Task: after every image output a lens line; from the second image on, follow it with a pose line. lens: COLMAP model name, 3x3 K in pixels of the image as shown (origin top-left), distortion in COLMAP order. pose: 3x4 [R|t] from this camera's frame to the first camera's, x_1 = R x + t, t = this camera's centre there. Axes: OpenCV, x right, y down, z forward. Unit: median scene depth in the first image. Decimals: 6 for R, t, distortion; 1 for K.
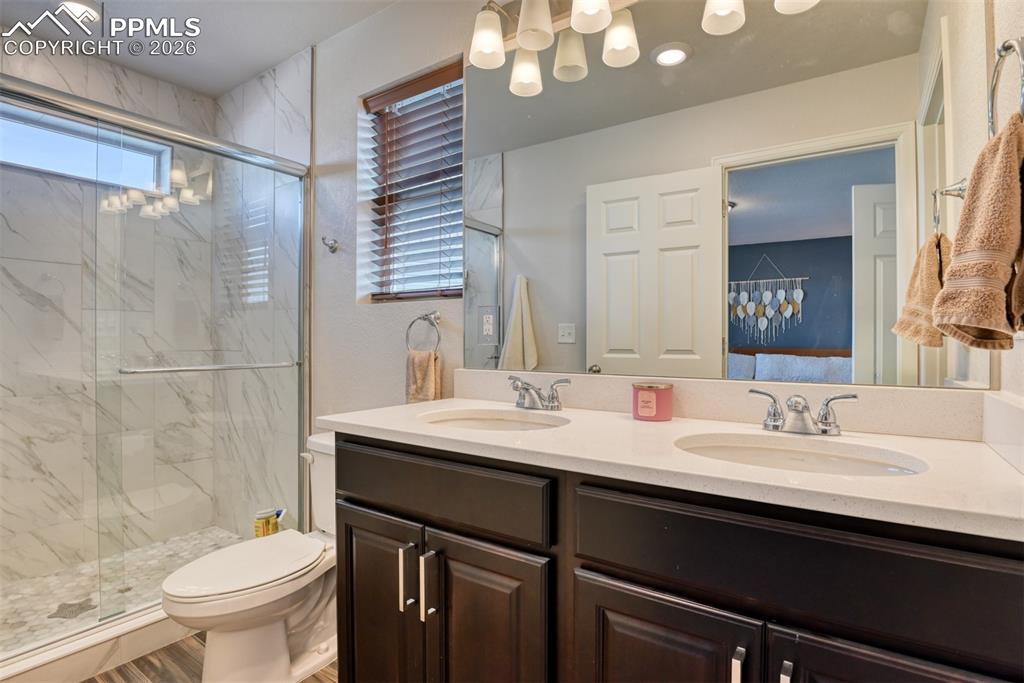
lens RADIAL K [[506.9, 0, 514.7], [0, 506.9, 344.1], [0, 0, 1]] dist [-0.023956, -0.001021]
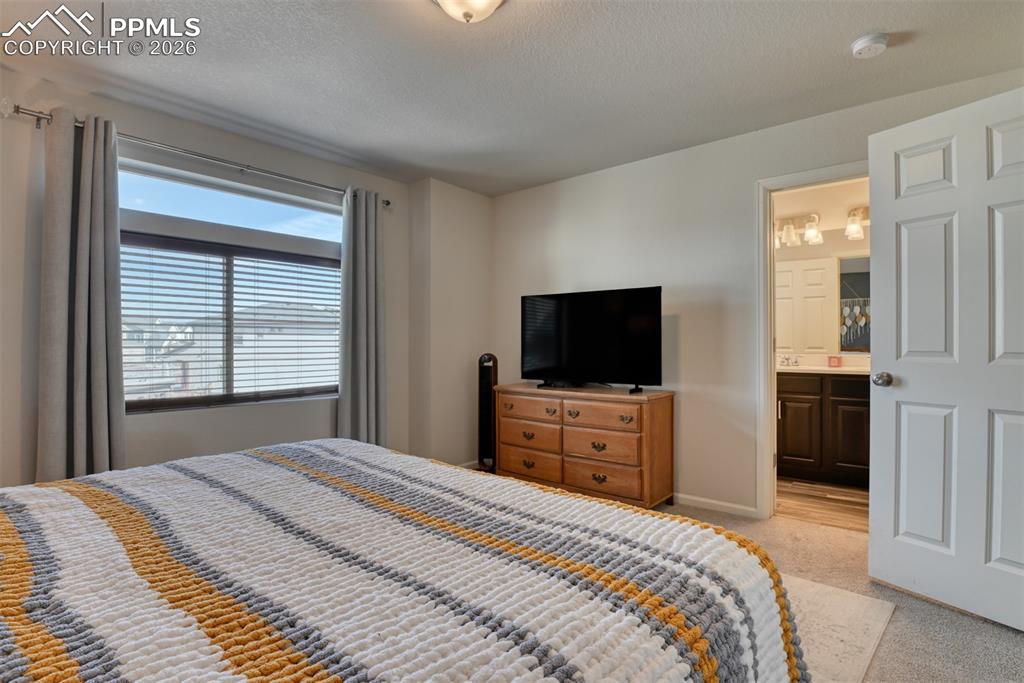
lens RADIAL K [[506.9, 0, 514.7], [0, 506.9, 344.1], [0, 0, 1]] dist [-0.023956, -0.001021]
pose [[0.996091, 0.000060, -0.088336, -0.300937], [-0.000291, 0.999997, -0.002607, 0.001899], [0.088336, 0.002623, 0.996087, -0.481446]]
